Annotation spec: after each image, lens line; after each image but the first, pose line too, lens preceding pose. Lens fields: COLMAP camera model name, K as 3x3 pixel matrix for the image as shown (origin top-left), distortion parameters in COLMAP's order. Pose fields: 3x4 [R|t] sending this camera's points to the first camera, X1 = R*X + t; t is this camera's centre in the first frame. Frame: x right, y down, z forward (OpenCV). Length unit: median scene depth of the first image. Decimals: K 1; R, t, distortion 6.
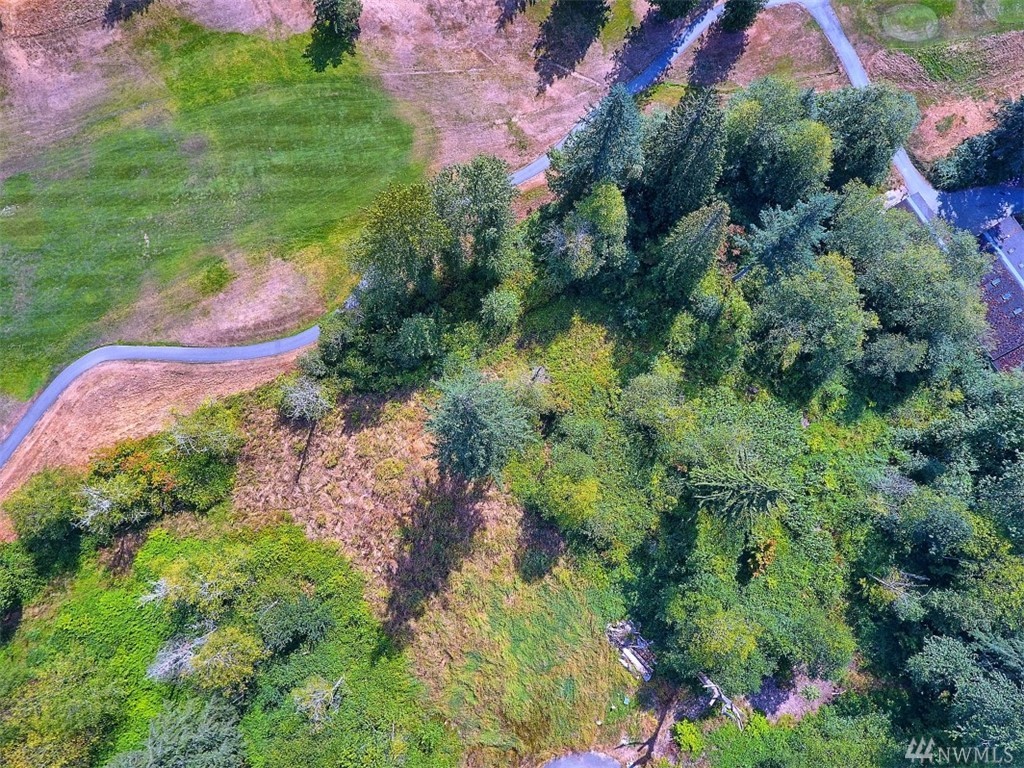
lens RADIAL K [[599.1, 0, 512.3], [0, 599.1, 370.6], [0, 0, 1]] dist [-0.006913, -0.001063]
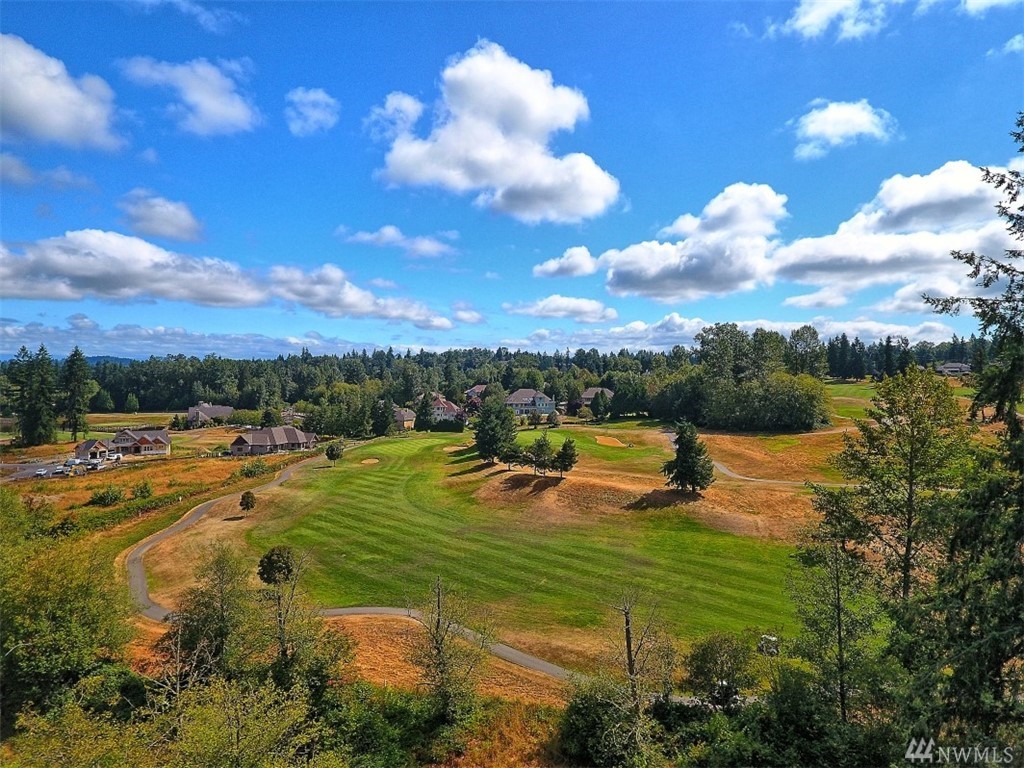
lens RADIAL K [[599.1, 0, 512.3], [0, 599.1, 370.6], [0, 0, 1]] dist [-0.006913, -0.001063]
pose [[0.746835, -0.013034, -0.664882, -0.054822], [-0.653901, 0.167588, -0.737786, 0.424168], [0.121042, 0.985771, 0.116638, 0.601367]]
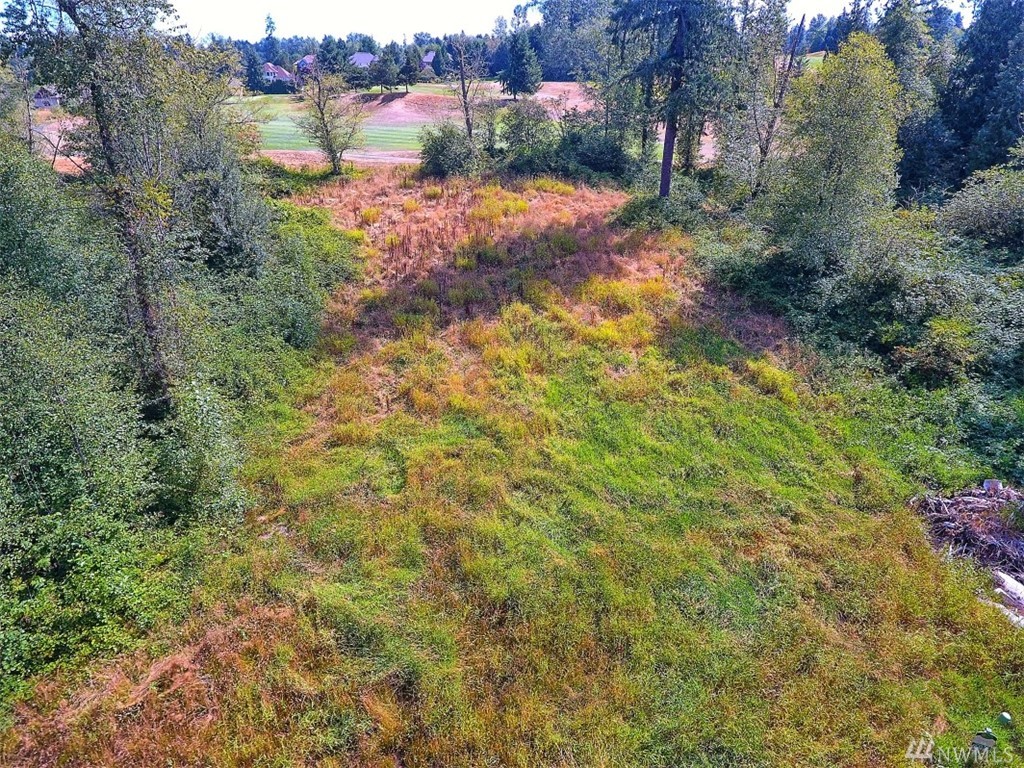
lens RADIAL K [[598.4, 0, 512.0], [0, 598.4, 371.1], [0, 0, 1]] dist [-0.005610, -0.002629]
pose [[0.888229, 0.190905, -0.417856, 0.094608], [-0.451147, 0.534115, -0.714974, 0.690125], [0.086691, 0.823575, 0.560543, 0.782490]]
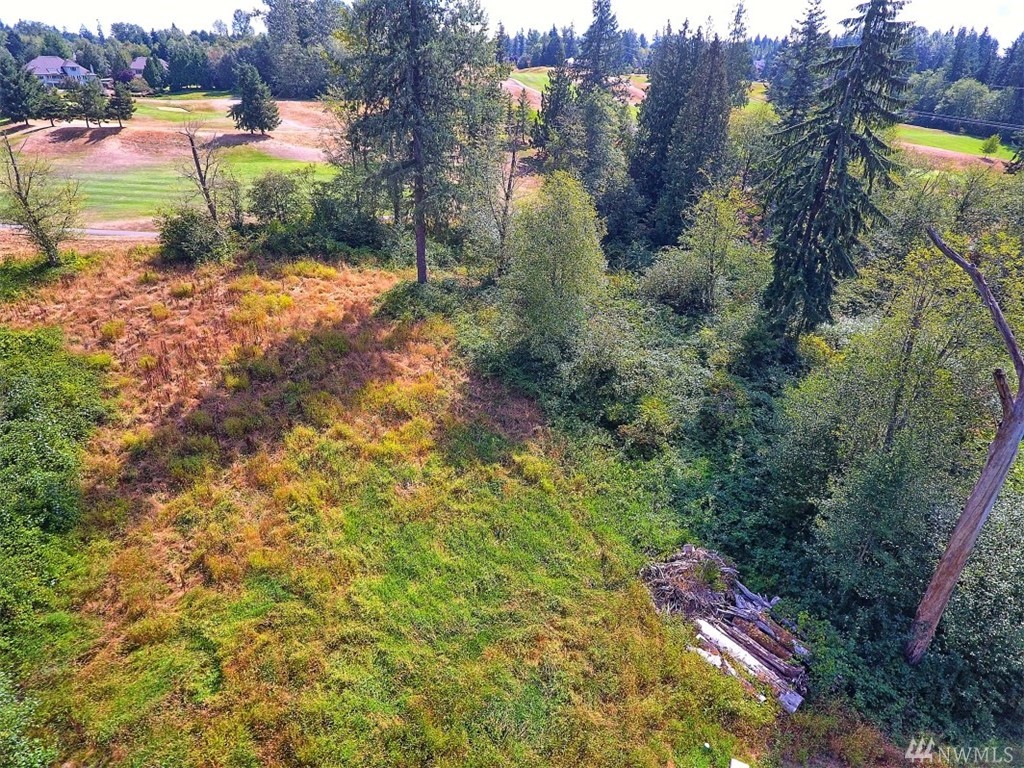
lens RADIAL K [[598.4, 0, 512.0], [0, 598.4, 371.1], [0, 0, 1]] dist [-0.005610, -0.002629]
pose [[0.995796, 0.055253, -0.073055, 0.096248], [-0.091571, 0.581893, -0.808093, 0.674186], [-0.002139, 0.811386, 0.584507, 0.686106]]
